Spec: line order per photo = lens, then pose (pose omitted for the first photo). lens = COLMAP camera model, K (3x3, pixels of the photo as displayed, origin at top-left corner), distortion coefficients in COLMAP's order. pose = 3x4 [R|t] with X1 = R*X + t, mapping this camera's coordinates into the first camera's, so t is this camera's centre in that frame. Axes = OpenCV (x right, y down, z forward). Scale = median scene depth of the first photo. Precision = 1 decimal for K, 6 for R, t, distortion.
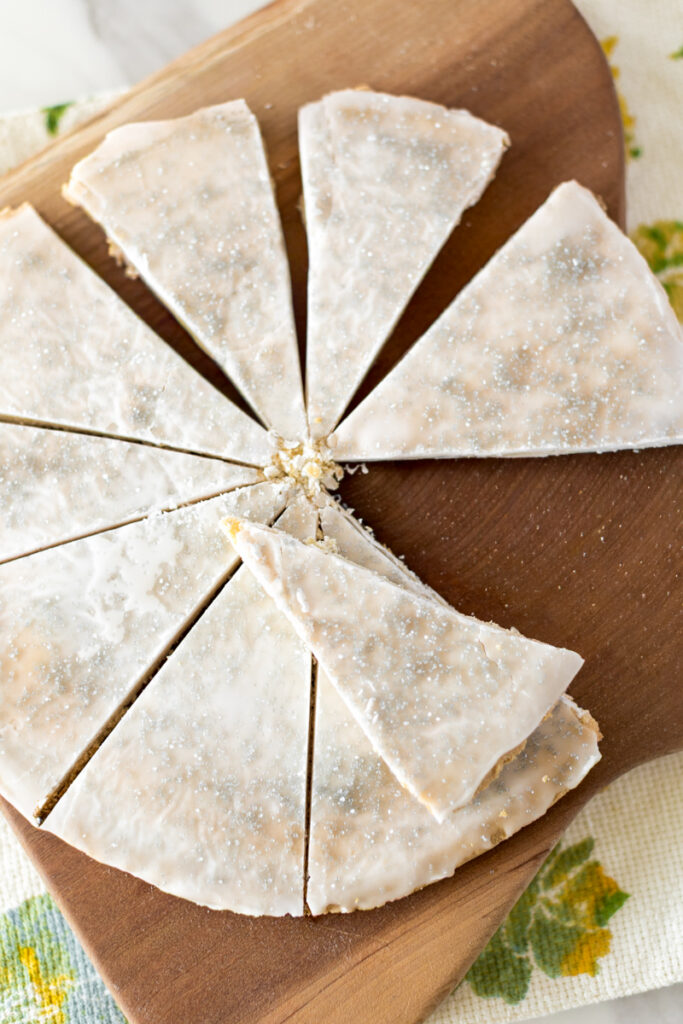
lens RADIAL K [[1574.6, 0, 341.5], [0, 1574.6, 512.0], [0, 0, 1]] dist [-0.013015, -0.028864]
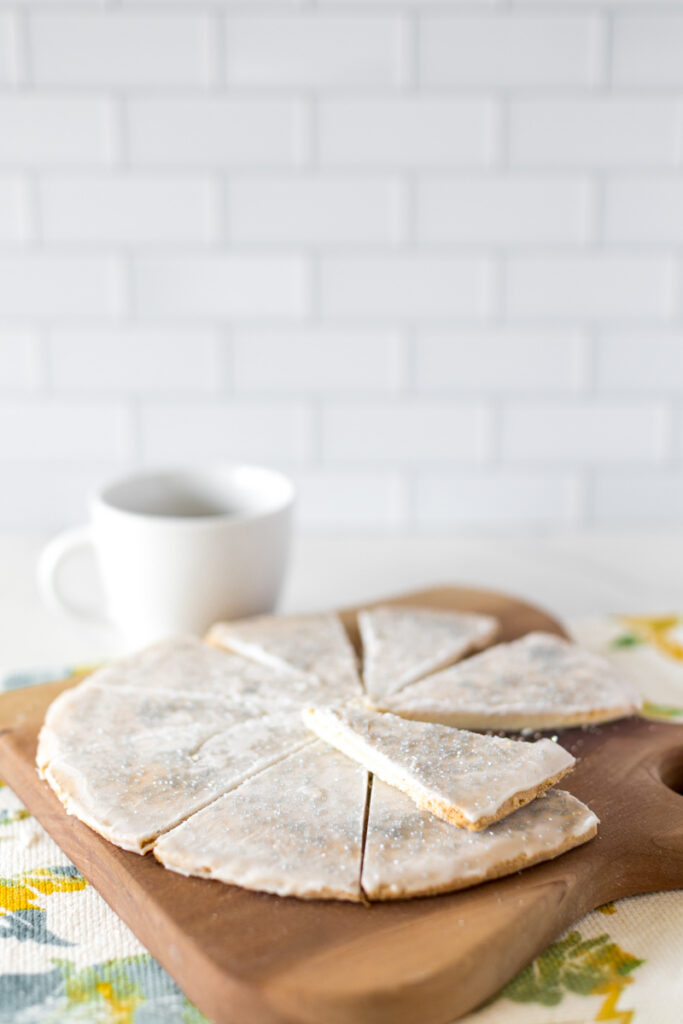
lens RADIAL K [[1574.6, 0, 341.5], [0, 1574.6, 512.0], [0, 0, 1]] dist [-0.013015, -0.028864]
pose [[0.999652, 0.015298, -0.021491, -0.016327], [-0.026059, 0.445994, -0.894656, 1.173746], [-0.004101, 0.894905, 0.446238, 0.223170]]
